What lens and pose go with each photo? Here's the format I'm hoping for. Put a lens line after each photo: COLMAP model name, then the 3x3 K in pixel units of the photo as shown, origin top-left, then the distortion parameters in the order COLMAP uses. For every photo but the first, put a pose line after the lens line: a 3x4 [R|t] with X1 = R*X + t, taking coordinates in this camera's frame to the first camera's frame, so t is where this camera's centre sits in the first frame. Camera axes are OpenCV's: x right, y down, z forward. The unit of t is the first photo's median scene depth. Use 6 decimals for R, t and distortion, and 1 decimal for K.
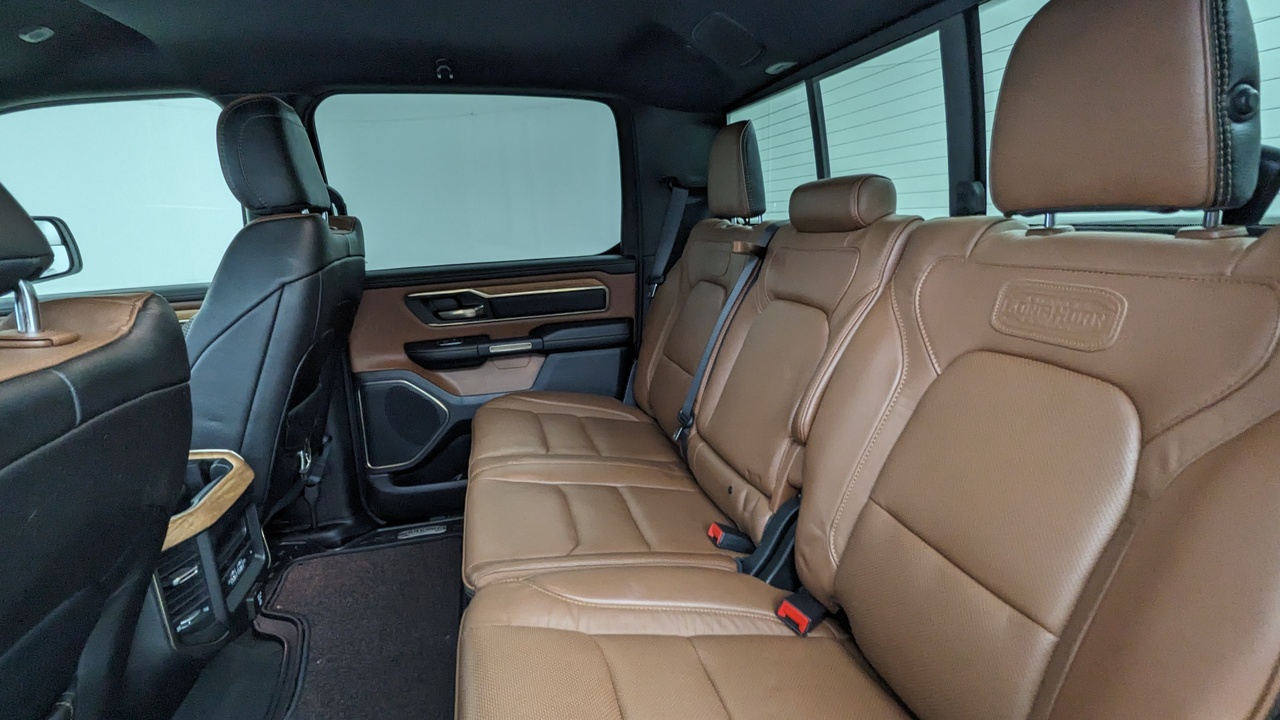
lens RADIAL K [[618.1, 0, 641.4], [0, 618.1, 363.7], [0, 0, 1]] dist [0.002950, -0.000815]
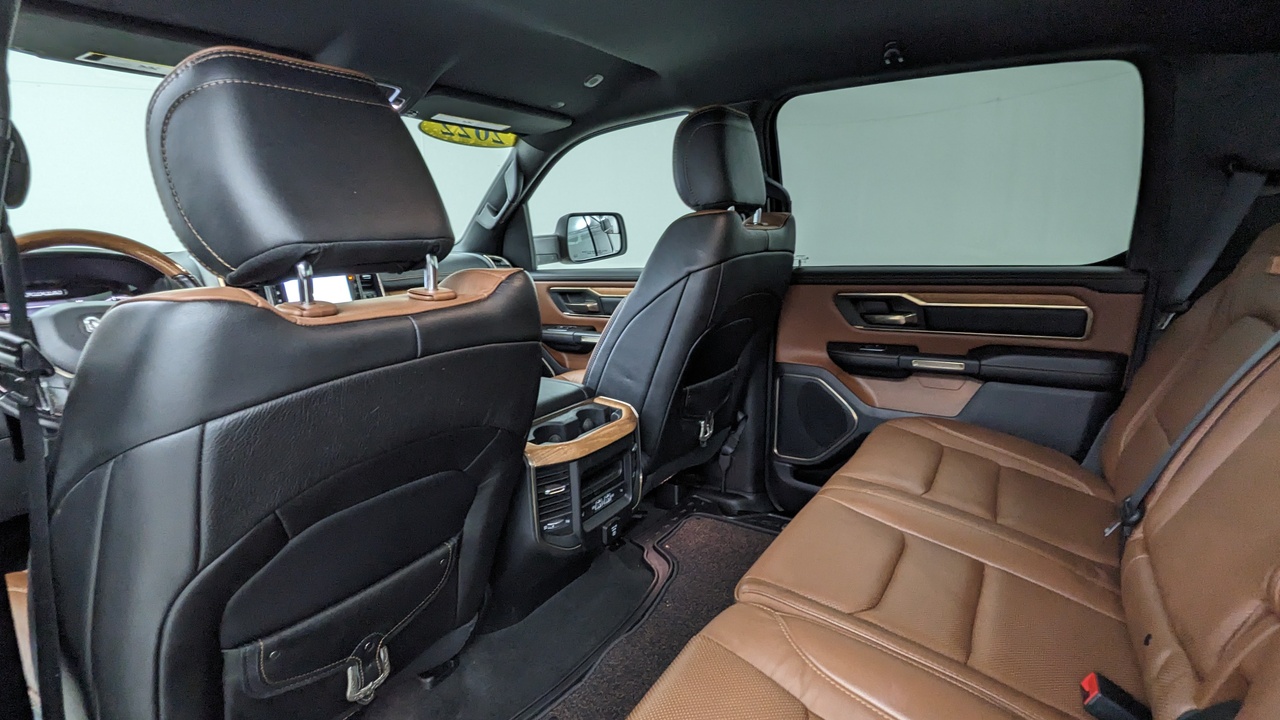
lens RADIAL K [[618.1, 0, 641.4], [0, 618.1, 363.7], [0, 0, 1]] dist [0.002950, -0.000815]
pose [[0.682730, 0.176650, -0.708996, 0.136909], [-0.174224, 0.981704, 0.076827, -0.025358], [0.709596, 0.071072, 0.701015, 0.108321]]
